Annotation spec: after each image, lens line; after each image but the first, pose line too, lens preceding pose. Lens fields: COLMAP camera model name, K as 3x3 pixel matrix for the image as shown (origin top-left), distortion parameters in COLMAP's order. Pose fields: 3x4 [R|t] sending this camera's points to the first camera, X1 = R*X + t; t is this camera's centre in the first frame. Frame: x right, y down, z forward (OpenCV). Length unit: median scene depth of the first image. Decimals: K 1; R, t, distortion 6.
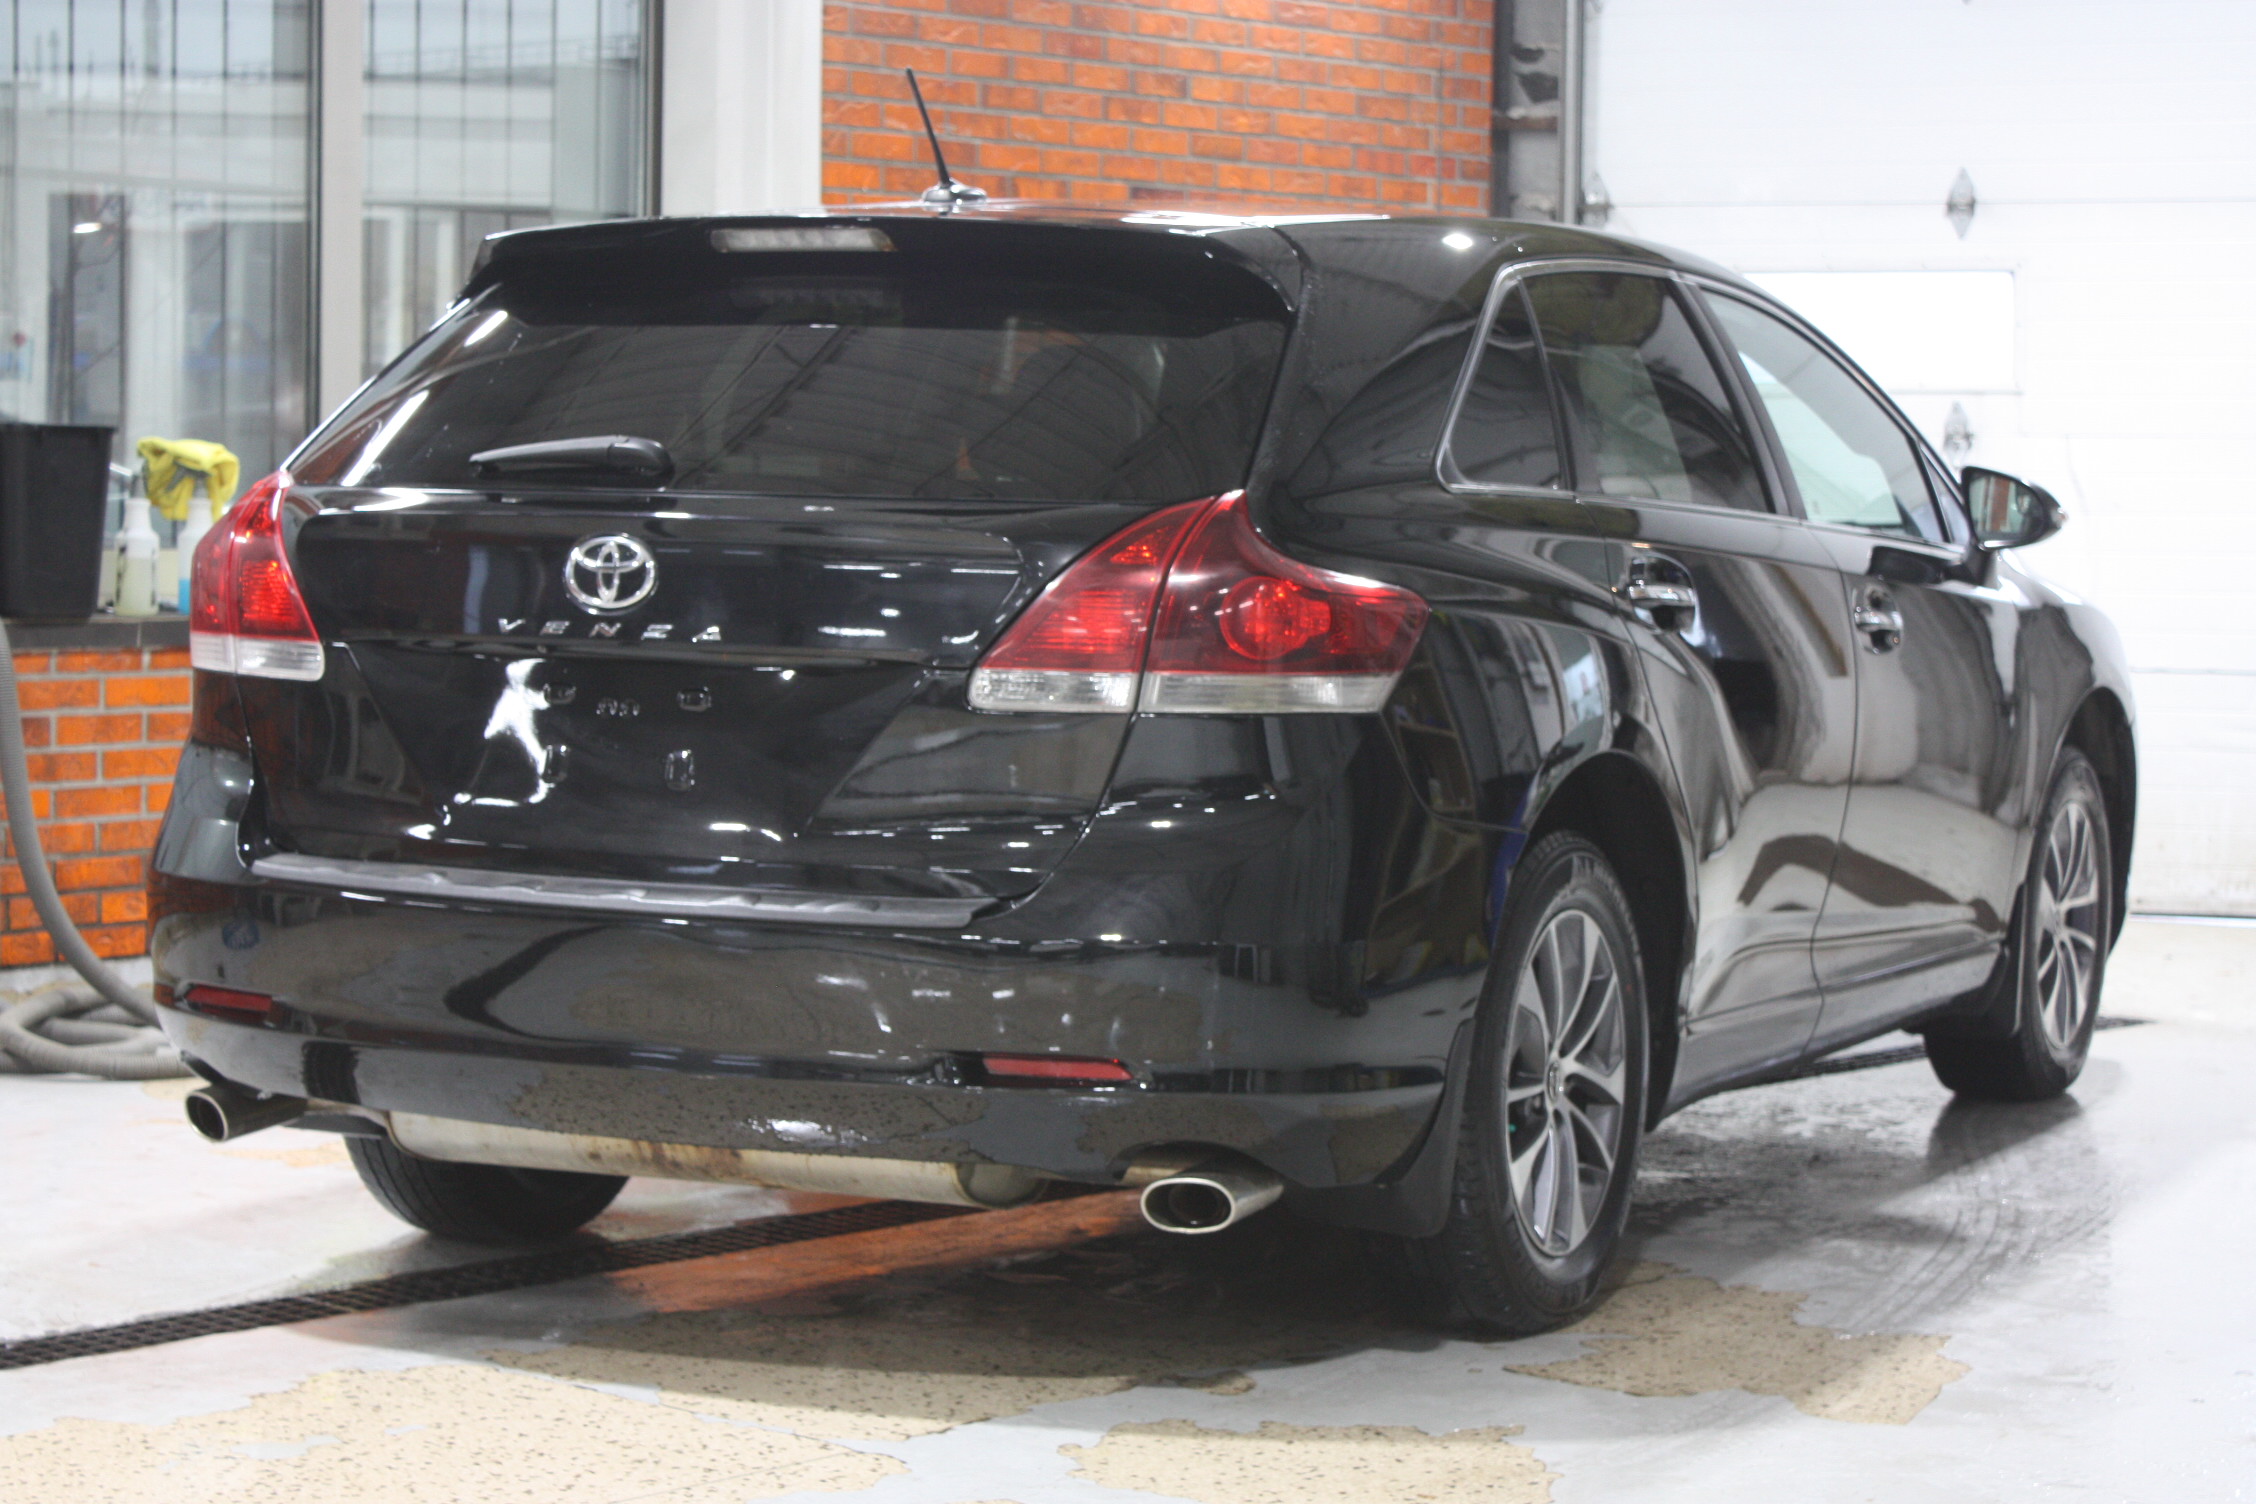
lens RADIAL K [[4863.0, 0, 1133.7], [0, 4863.0, 740.2], [0, 0, 1]] dist [0.057481, 0.000000]
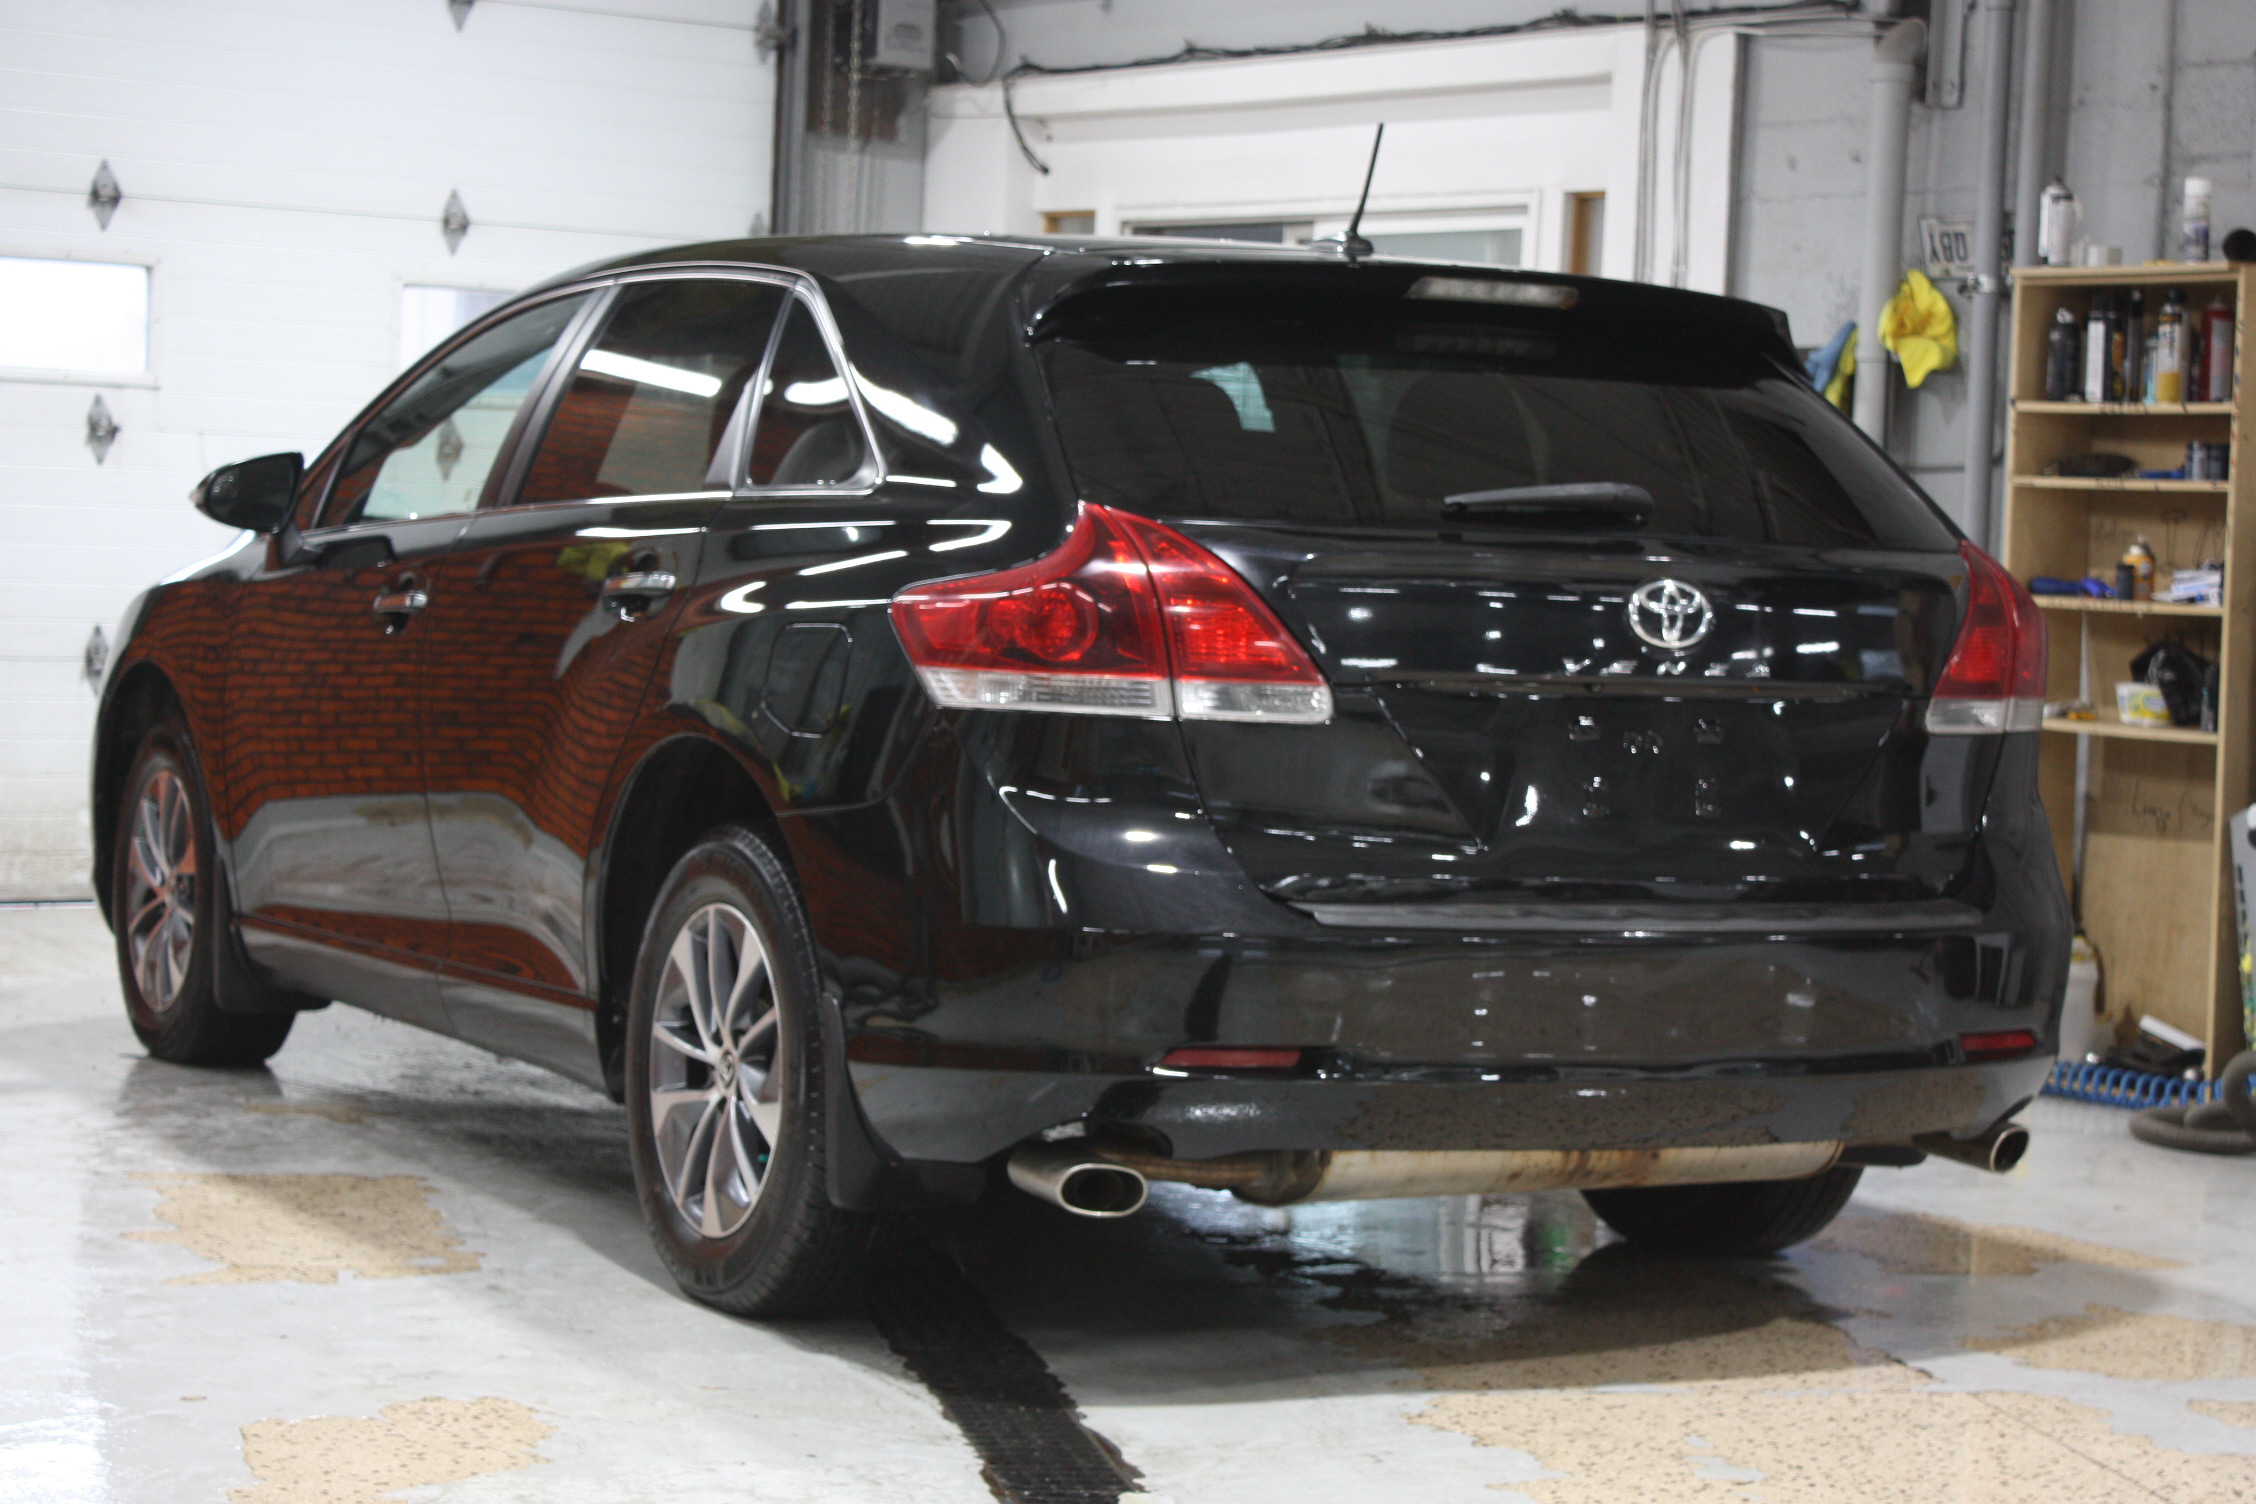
lens RADIAL K [[4960.6, 0, 1130.7], [0, 4960.6, 762.6], [0, 0, 1]] dist [0.092380, 0.000000]
pose [[0.565460, -0.032389, 0.824140, -0.590145], [0.019172, 0.999475, 0.026125, -0.018091], [-0.824553, 0.001028, 0.565784, 0.268969]]
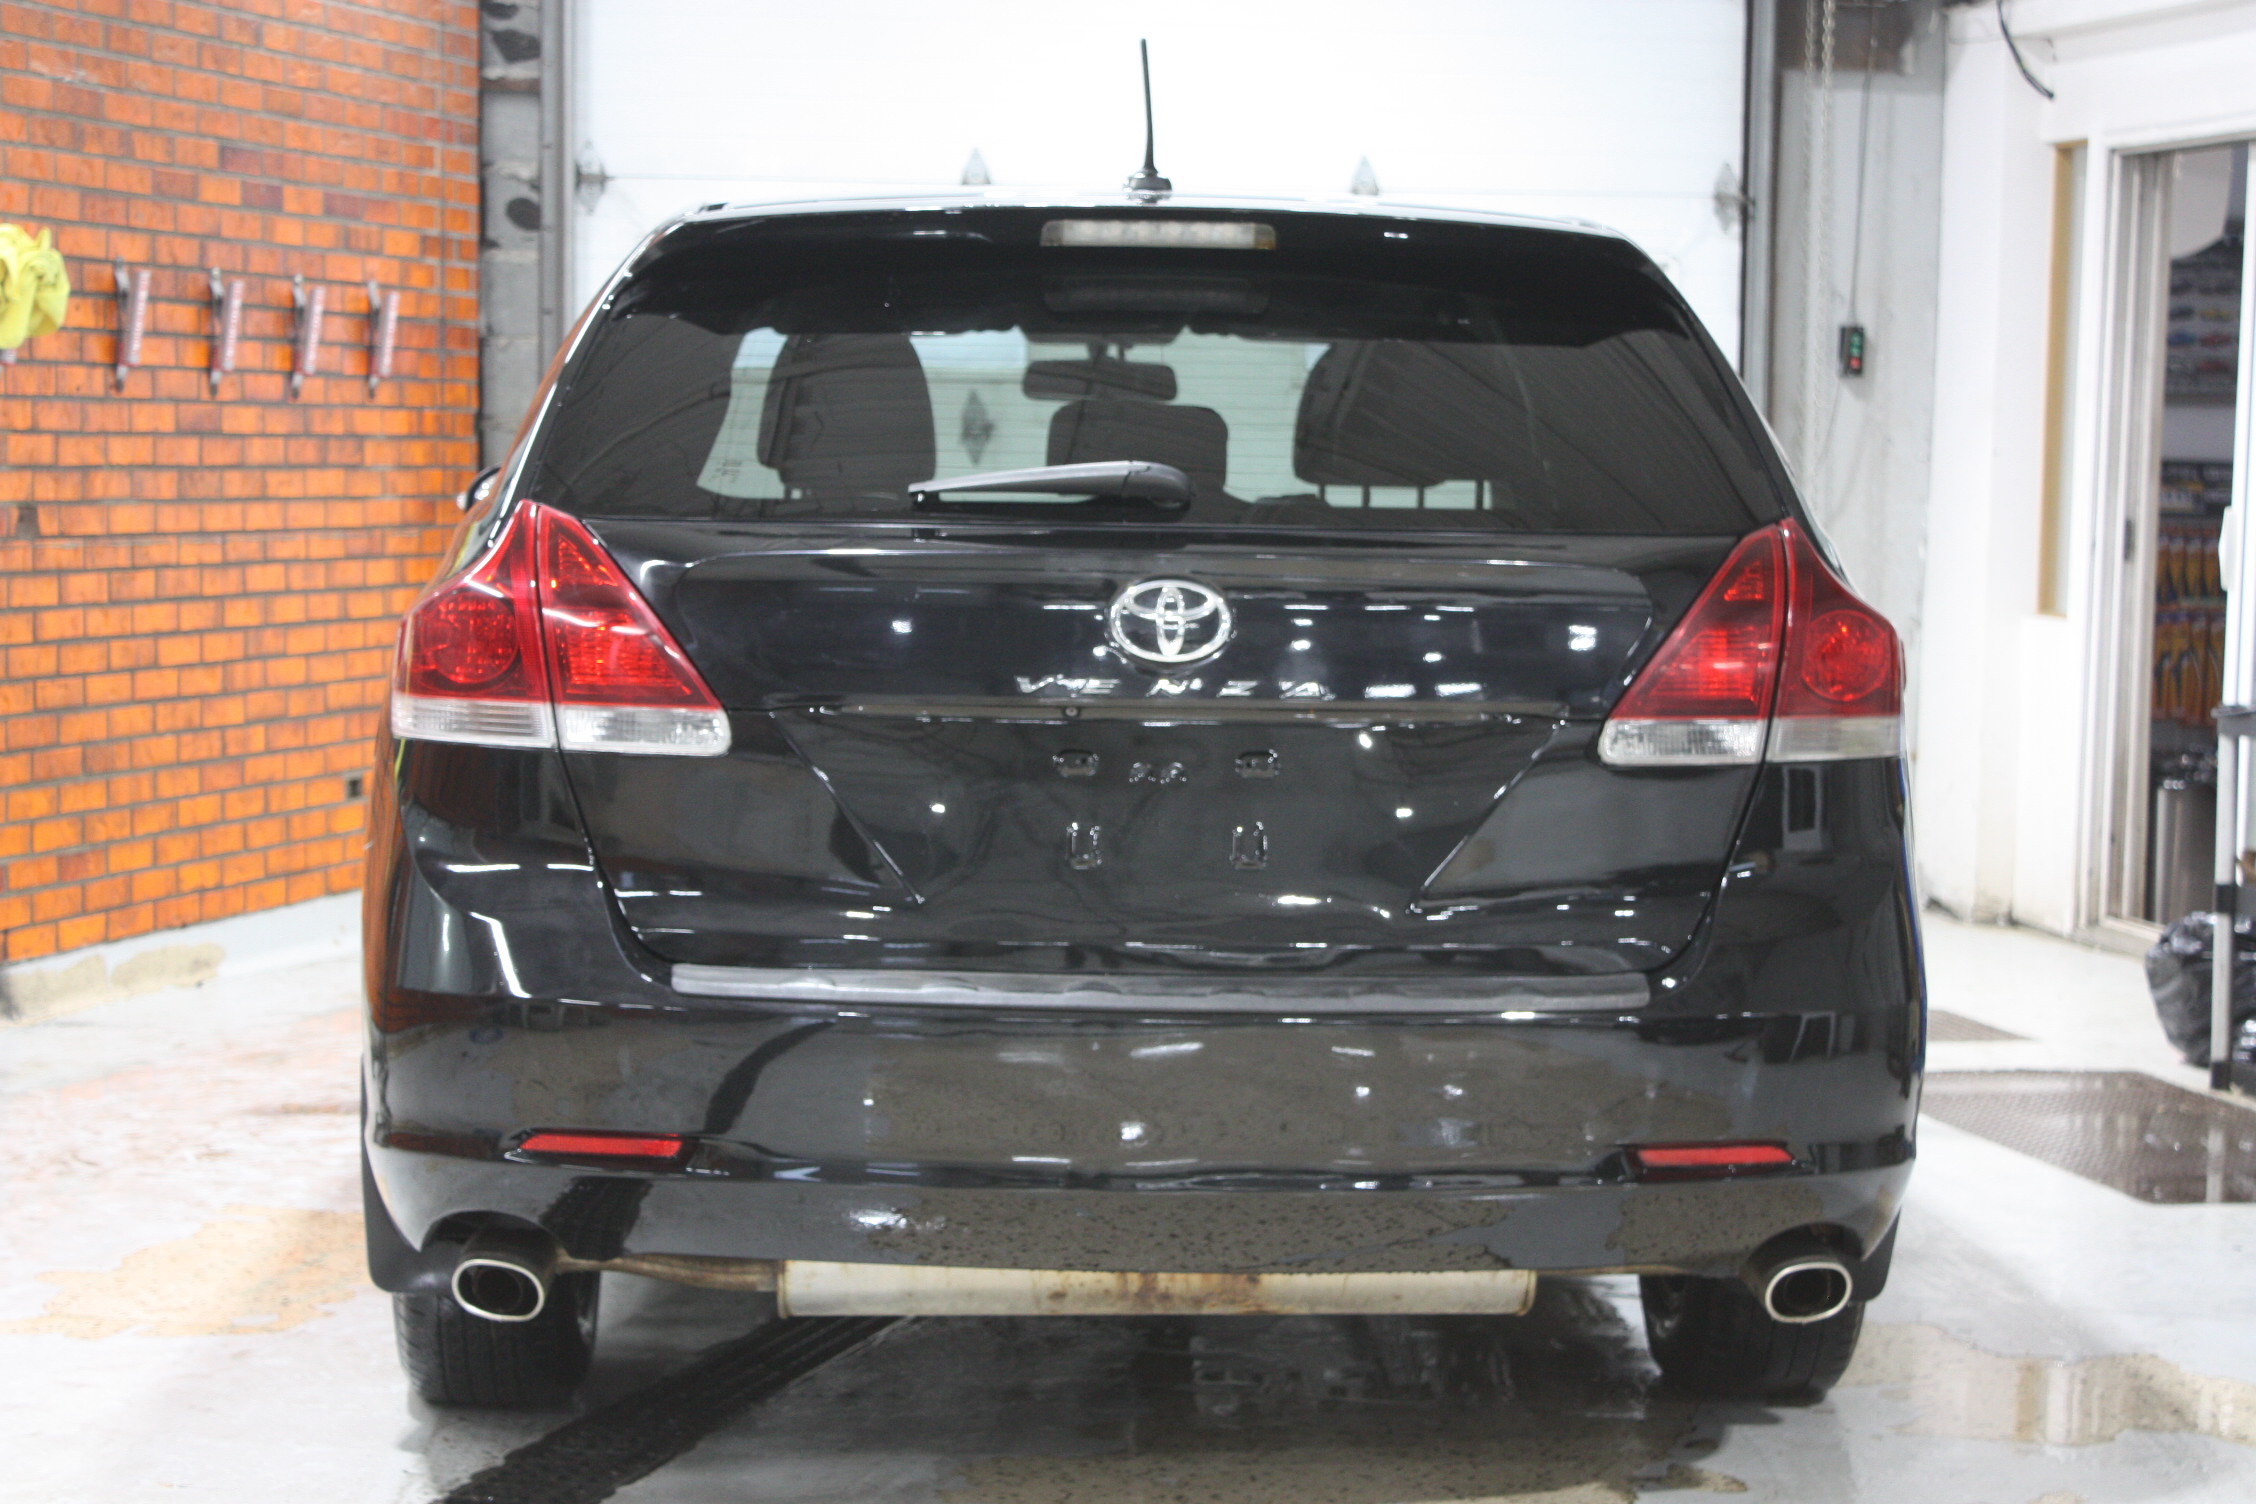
lens RADIAL K [[4960.6, 0, 1109.9], [0, 4960.6, 758.0], [0, 0, 1]] dist [0.092380, 0.000000]
pose [[0.877810, -0.034852, 0.477739, -0.298822], [0.029248, 0.999388, 0.019166, -0.015152], [-0.478115, -0.002851, 0.878293, 0.127497]]
